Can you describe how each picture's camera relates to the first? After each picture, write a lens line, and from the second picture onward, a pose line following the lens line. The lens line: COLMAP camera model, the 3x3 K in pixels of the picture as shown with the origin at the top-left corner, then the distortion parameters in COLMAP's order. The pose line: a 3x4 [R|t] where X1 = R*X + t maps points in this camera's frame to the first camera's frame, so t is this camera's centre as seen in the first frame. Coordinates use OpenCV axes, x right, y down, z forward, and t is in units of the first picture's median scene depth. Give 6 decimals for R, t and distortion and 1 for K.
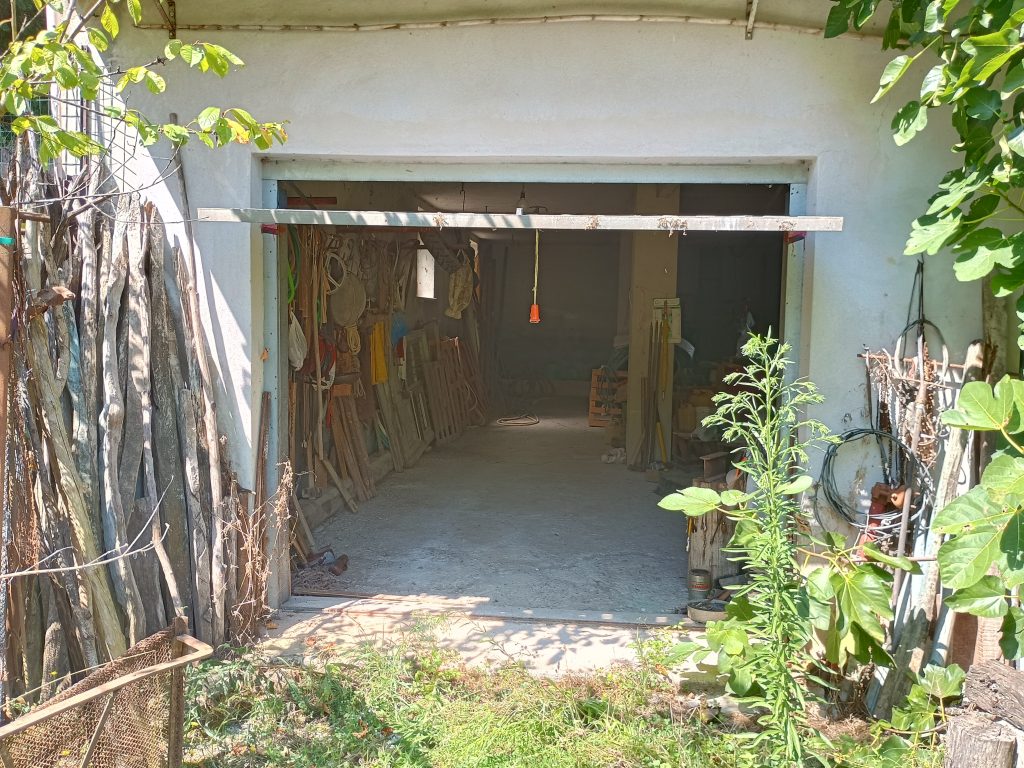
lens RADIAL K [[858.3, 0, 508.6], [0, 858.3, 378.8], [0, 0, 1]] dist [0.060123, -0.078578]
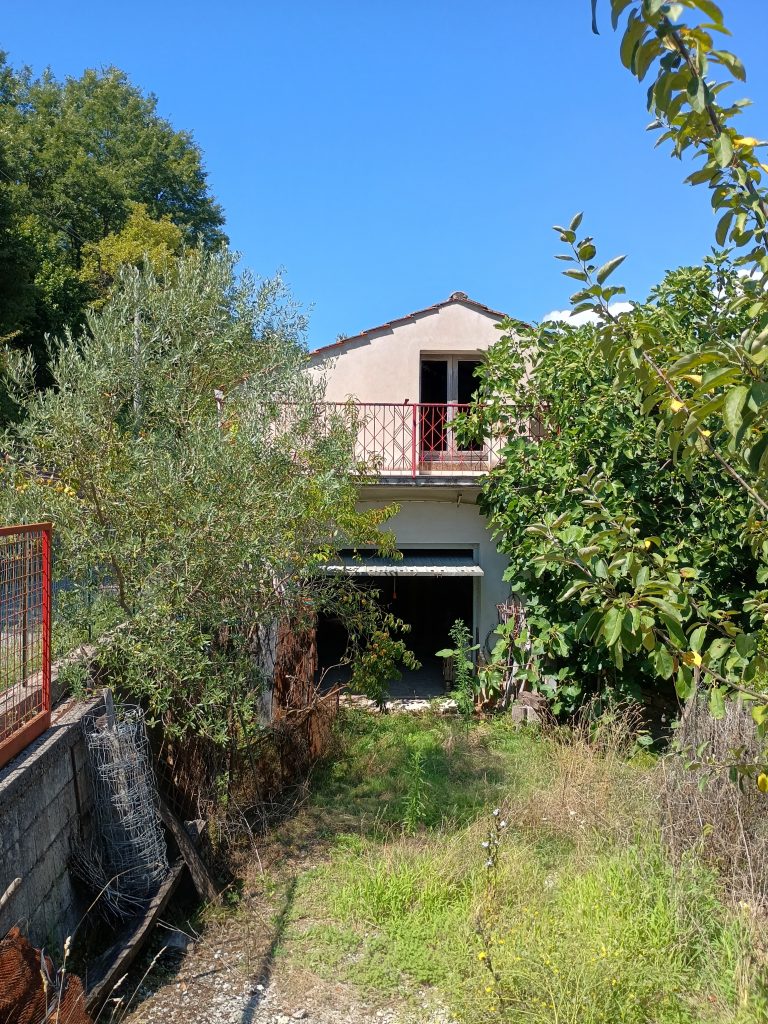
lens RADIAL K [[858.3, 0, 384.7], [0, 858.3, 524.9], [0, 0, 1]] dist [0.060123, -0.078578]
pose [[0.988473, -0.020328, 0.150030, -0.498691], [0.024784, 0.999304, -0.027896, -0.261148], [-0.149358, 0.031293, 0.988288, -2.224530]]
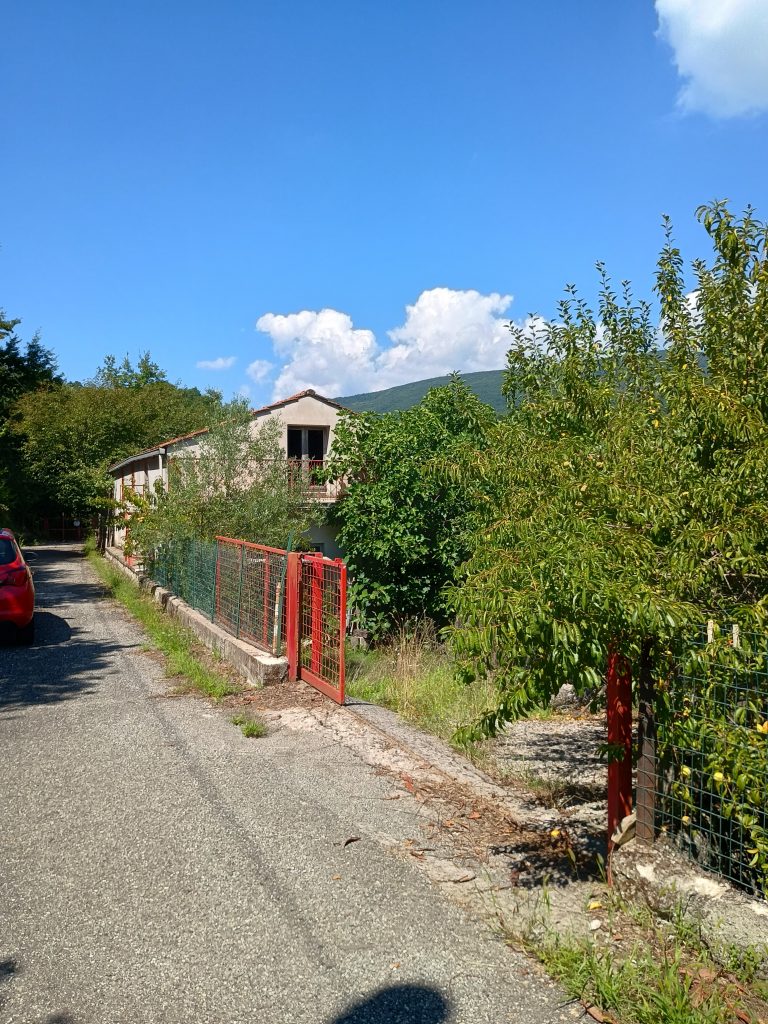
lens RADIAL K [[858.3, 0, 384.7], [0, 858.3, 524.9], [0, 0, 1]] dist [0.060123, -0.078578]
pose [[0.891275, -0.038072, 0.451862, -1.824954], [0.050873, 0.998574, -0.016209, -0.279454], [-0.450600, 0.037435, 0.891941, -4.114864]]
